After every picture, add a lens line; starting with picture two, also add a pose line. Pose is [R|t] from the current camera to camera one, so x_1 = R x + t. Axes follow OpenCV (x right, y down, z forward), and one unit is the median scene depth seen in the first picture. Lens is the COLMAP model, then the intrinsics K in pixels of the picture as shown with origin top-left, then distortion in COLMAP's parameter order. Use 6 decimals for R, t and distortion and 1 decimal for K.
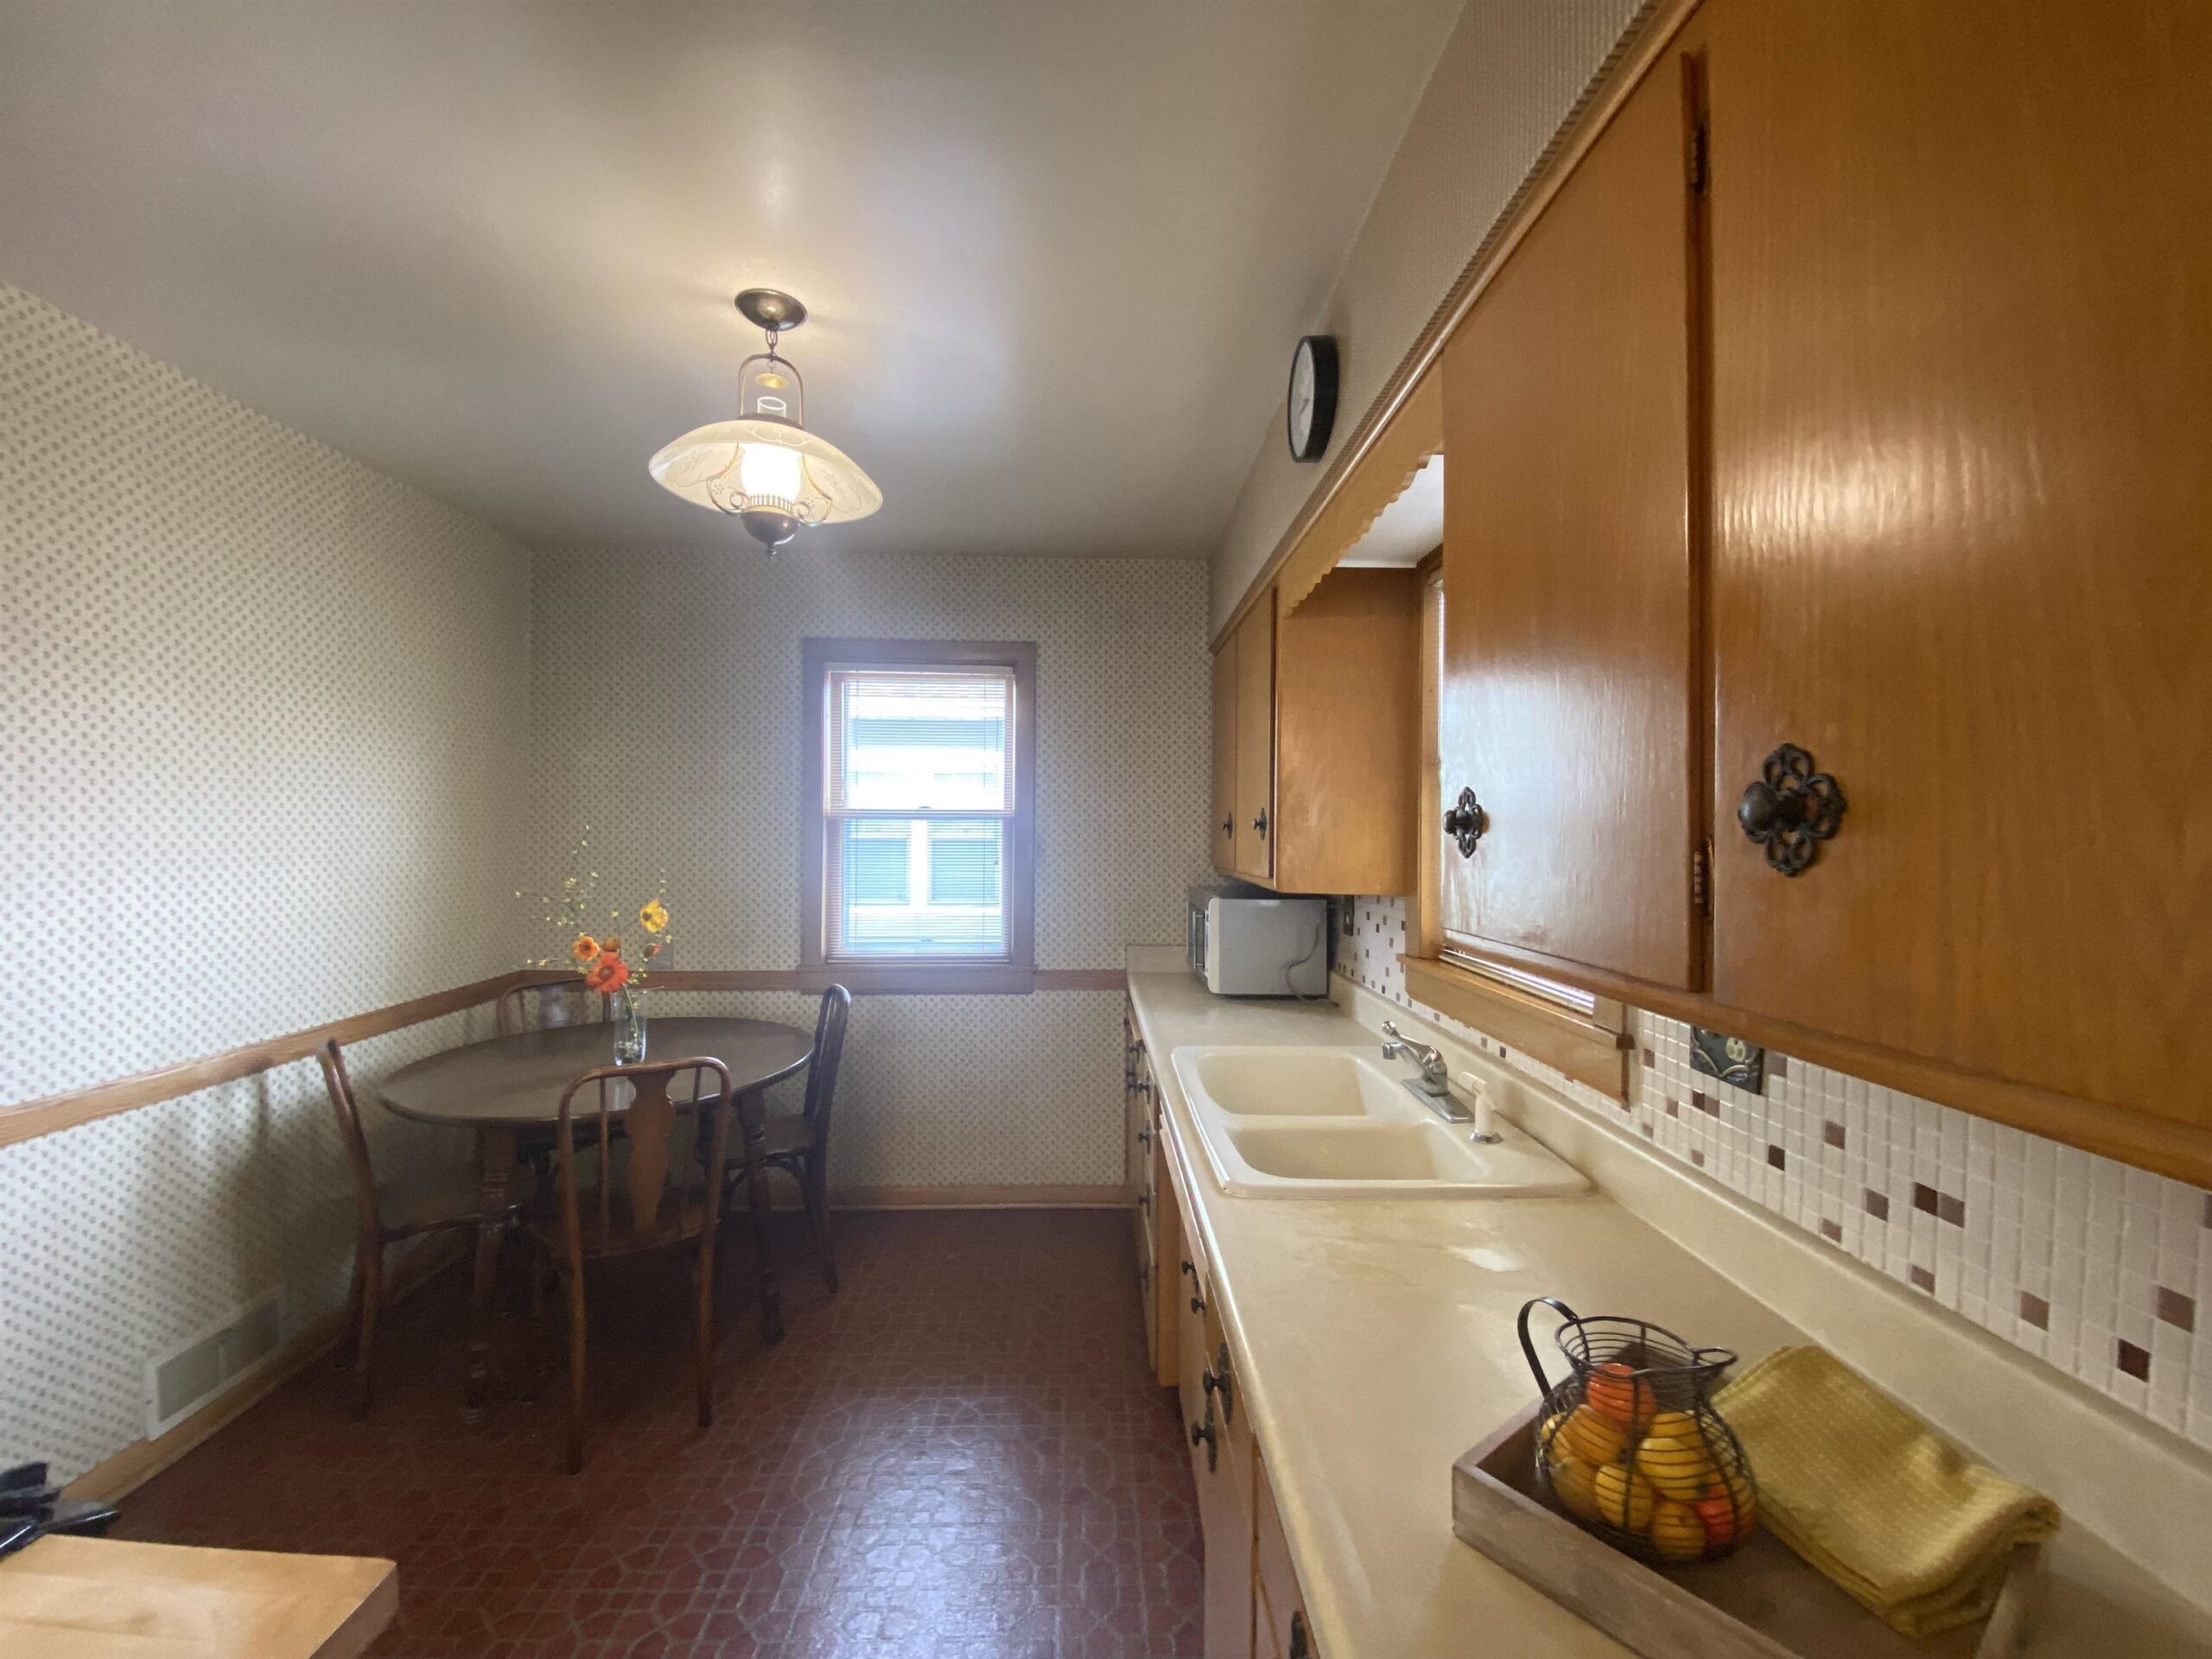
lens RADIAL K [[888.8, 0, 1106.6], [0, 888.8, 818.8], [0, 0, 1]] dist [0.048741, -0.036606]
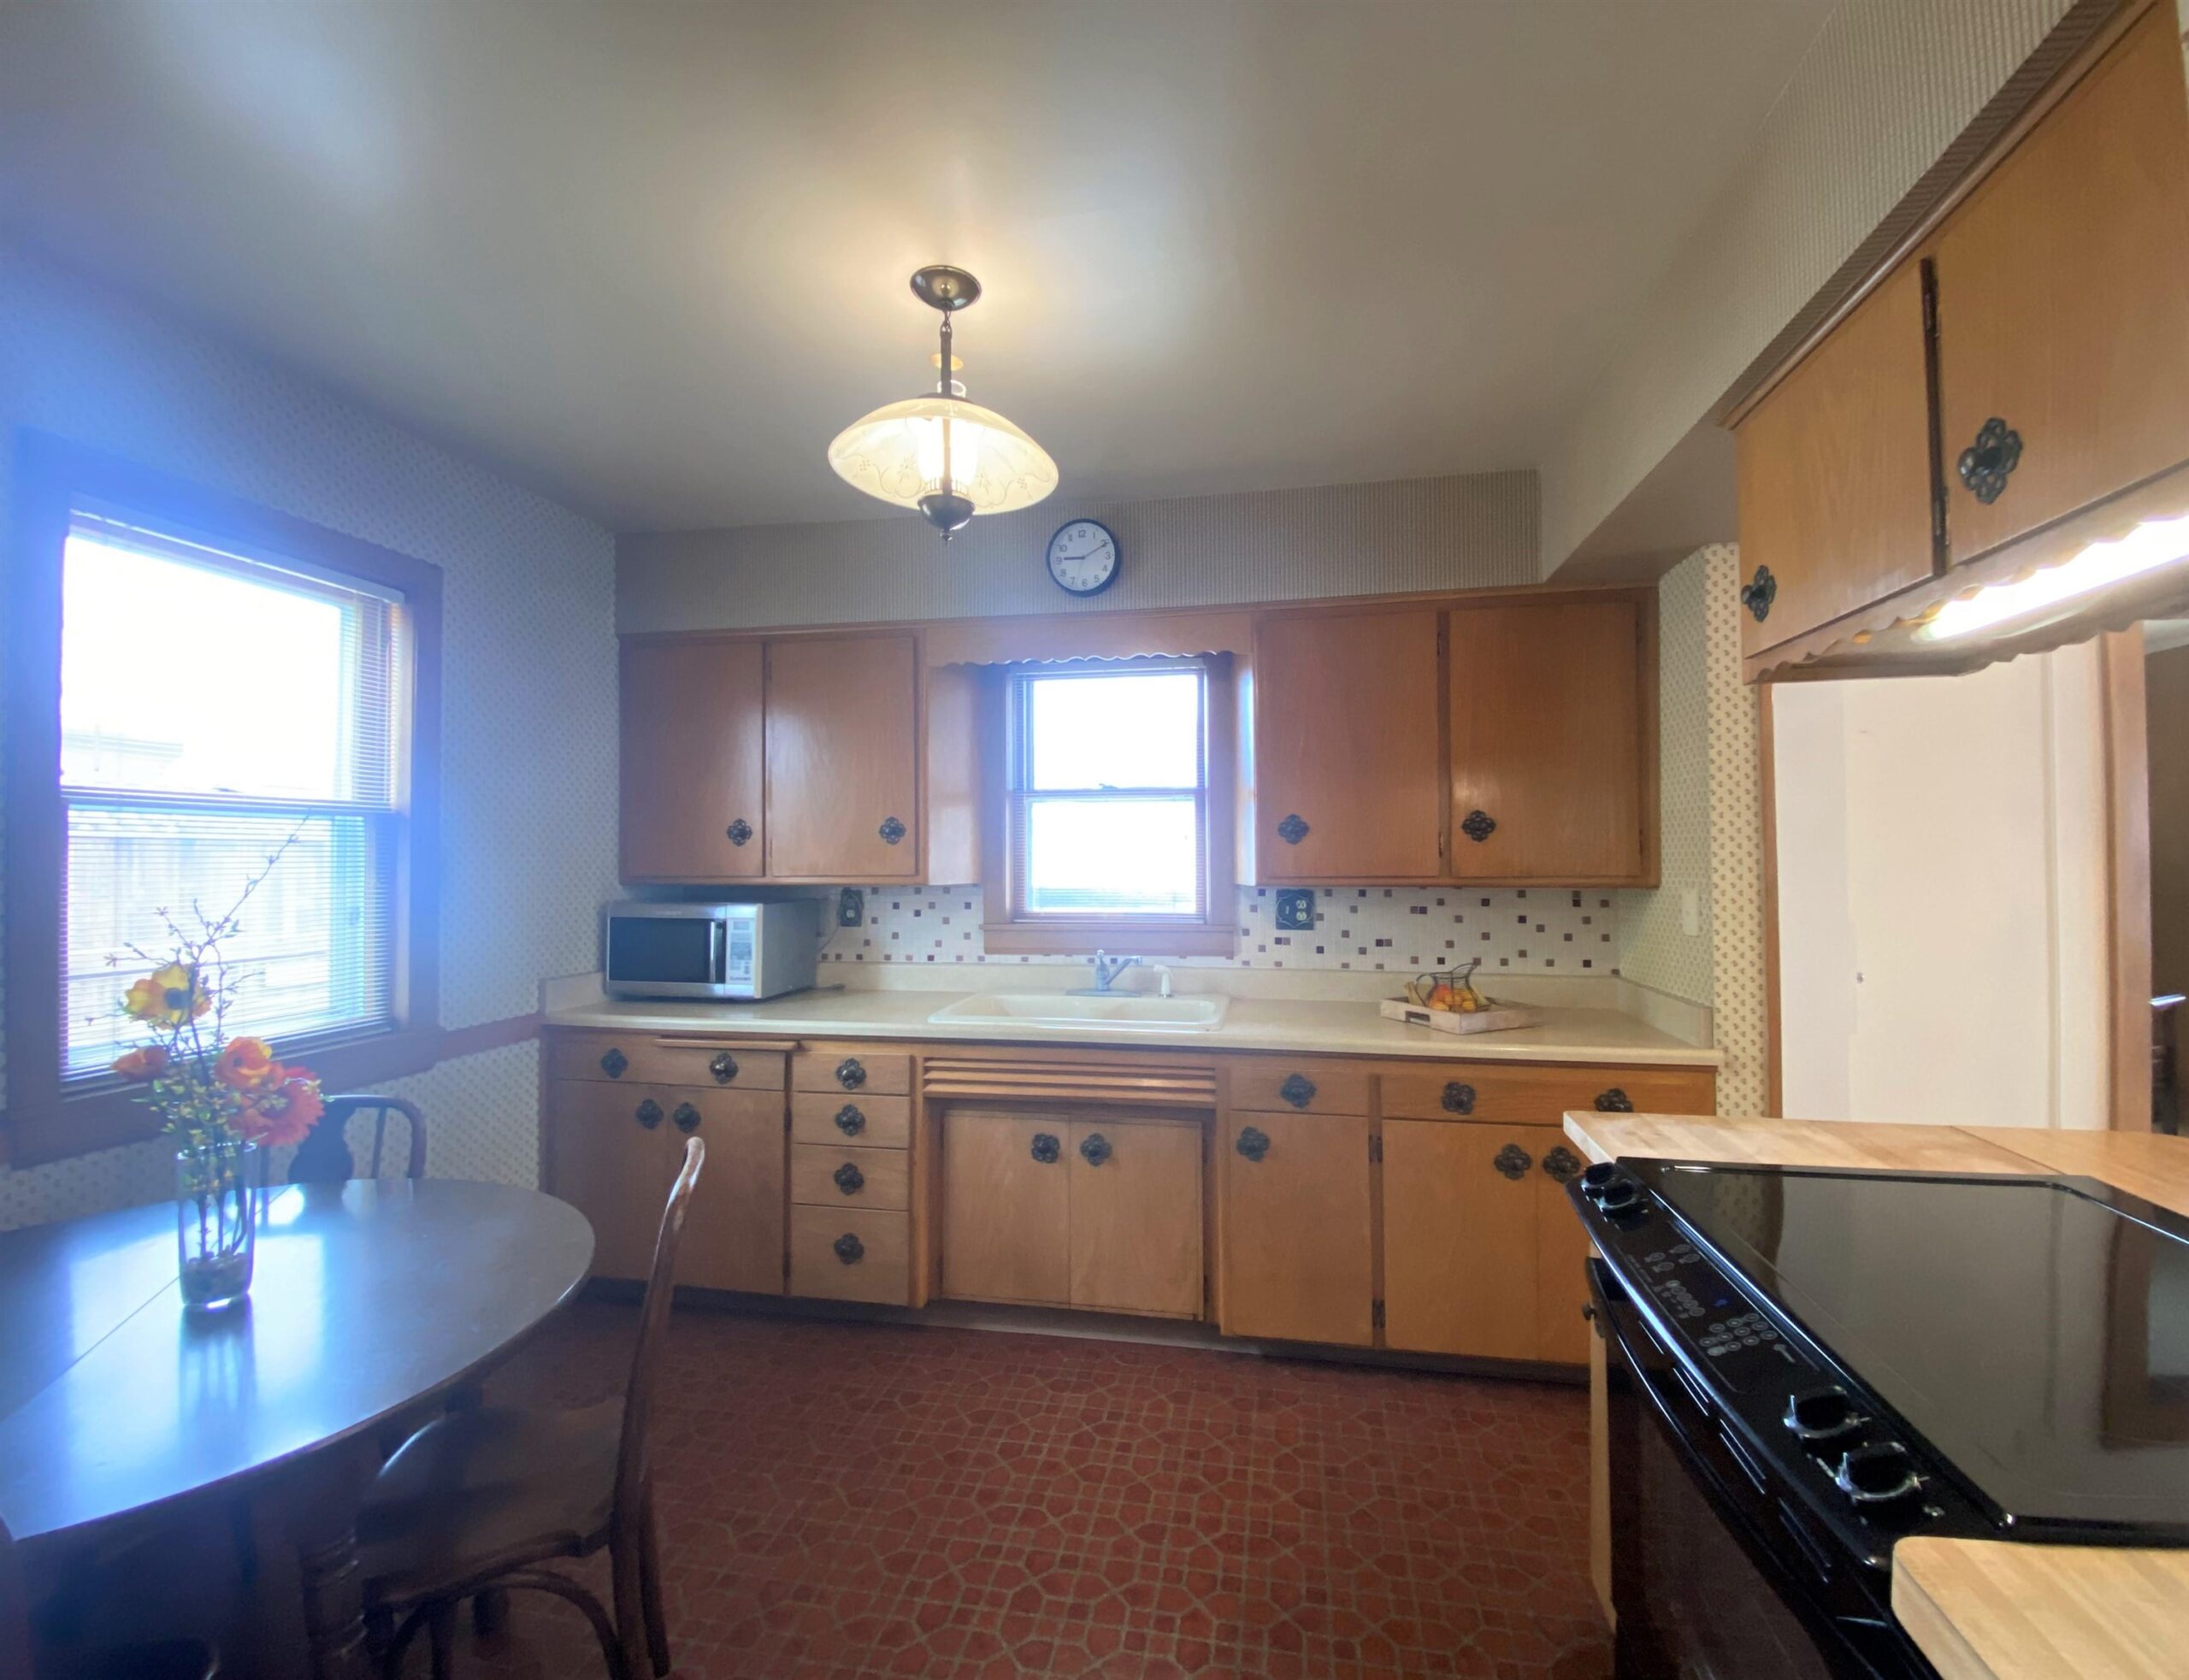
lens RADIAL K [[902.3, 0, 1094.5], [0, 902.3, 840.0], [0, 0, 1]] dist [0.030353, -0.000007]
pose [[0.190462, 0.017069, 0.981546, -1.261662], [-0.008223, 0.999841, -0.015792, 0.047226], [-0.981660, -0.005063, 0.190573, 0.670716]]
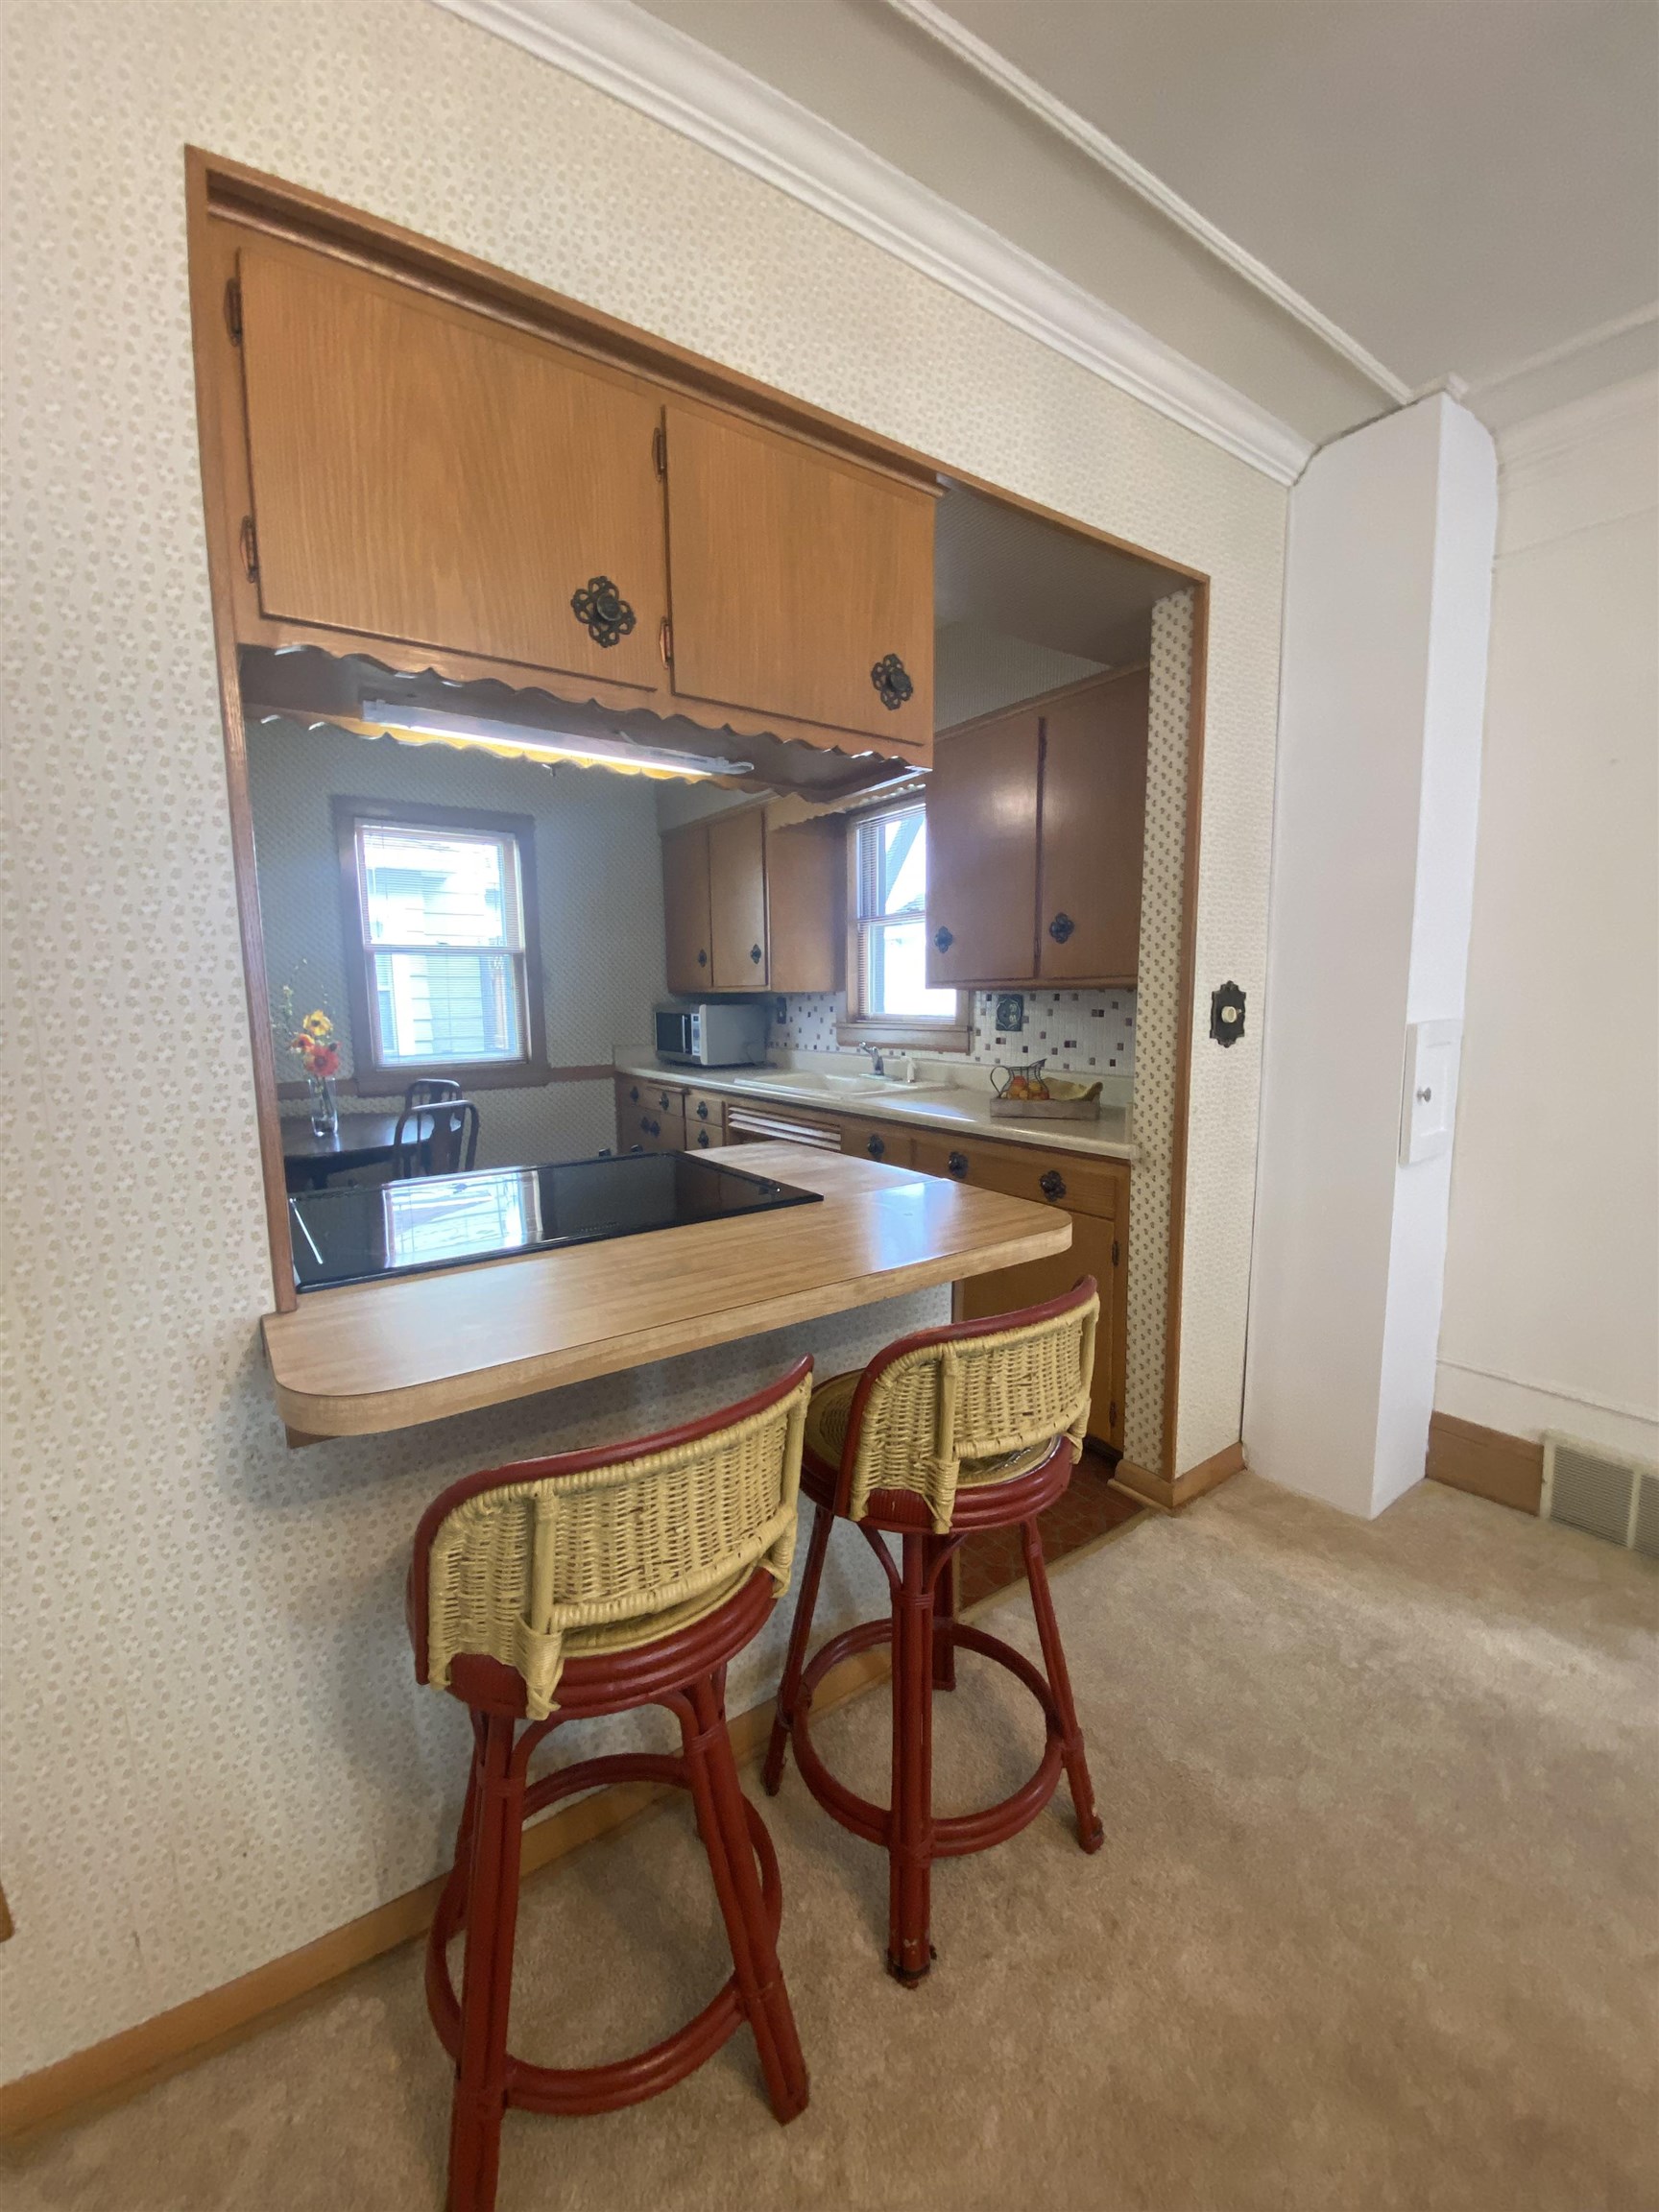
lens RADIAL K [[888.8, 0, 834.6], [0, 888.8, 1108.5], [0, 0, 1]] dist [0.048741, -0.036606]
pose [[0.827007, -0.083634, 0.555936, -0.885571], [0.007101, 0.990348, 0.138423, 0.084859], [-0.562147, -0.110529, 0.819618, -0.678792]]
